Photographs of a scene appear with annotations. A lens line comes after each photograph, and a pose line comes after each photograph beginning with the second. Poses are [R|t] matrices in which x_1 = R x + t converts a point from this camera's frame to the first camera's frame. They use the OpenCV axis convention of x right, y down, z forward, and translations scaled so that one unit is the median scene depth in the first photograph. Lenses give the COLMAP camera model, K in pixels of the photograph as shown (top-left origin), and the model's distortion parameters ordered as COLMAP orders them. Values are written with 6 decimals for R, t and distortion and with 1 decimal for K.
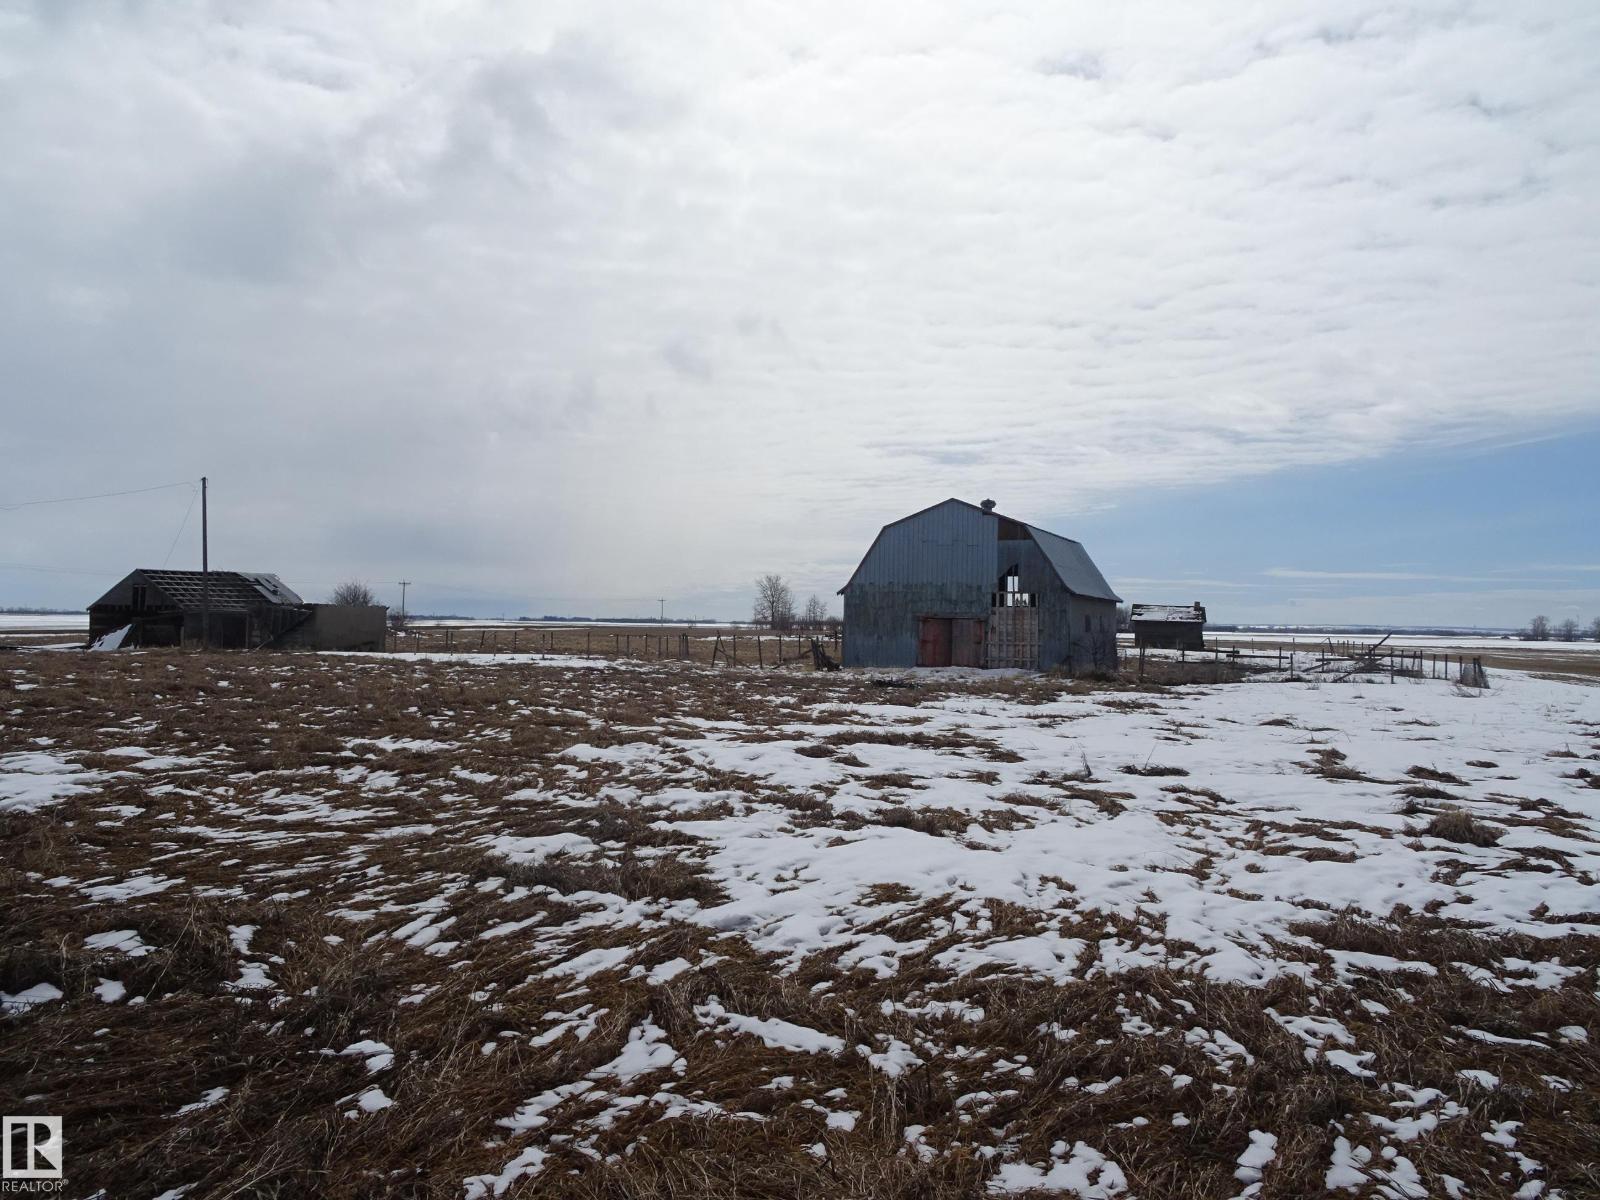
lens RADIAL K [[1174.9, 0, 802.2], [0, 1174.9, 582.8], [0, 0, 1]] dist [0.006712, 0.006622]
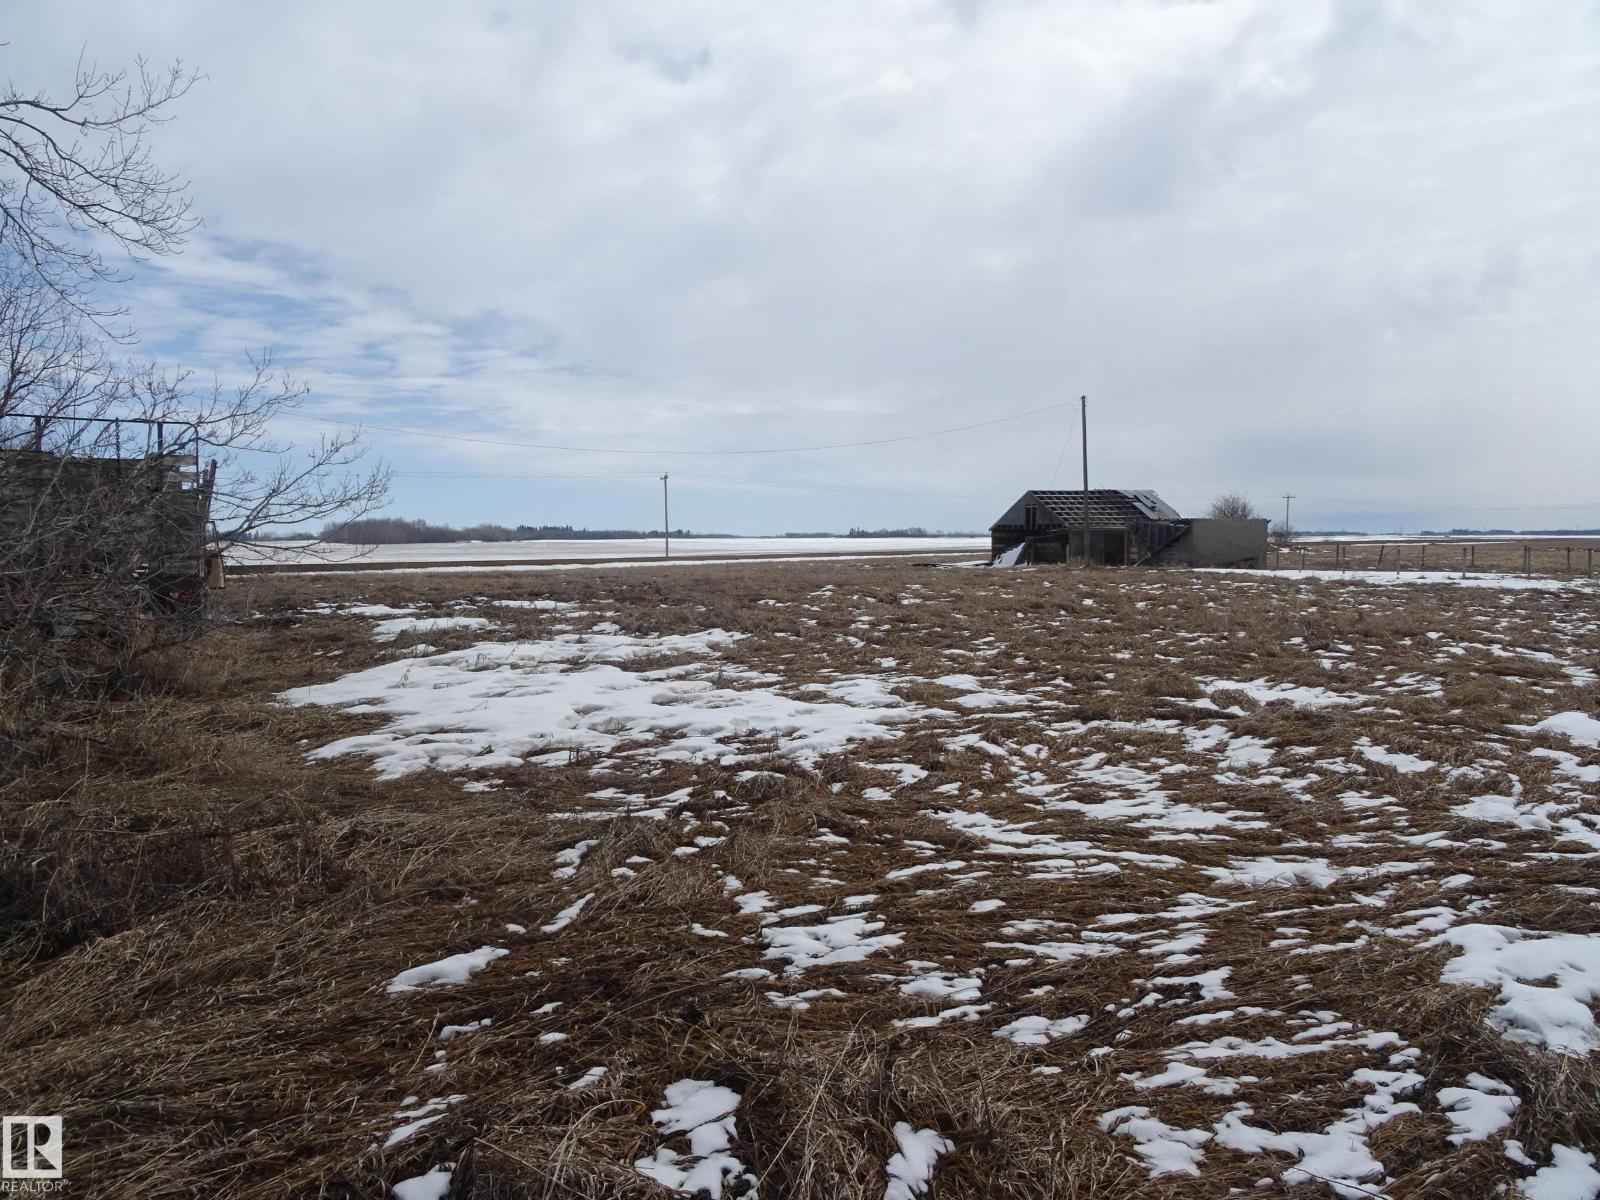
lens RADIAL K [[1174.9, 0, 802.2], [0, 1174.9, 582.8], [0, 0, 1]] dist [0.006712, 0.006622]
pose [[0.752687, 0.009246, -0.658313, -0.084161], [0.036665, 0.997761, 0.055935, 0.017276], [0.657356, -0.066238, 0.750663, 0.262826]]
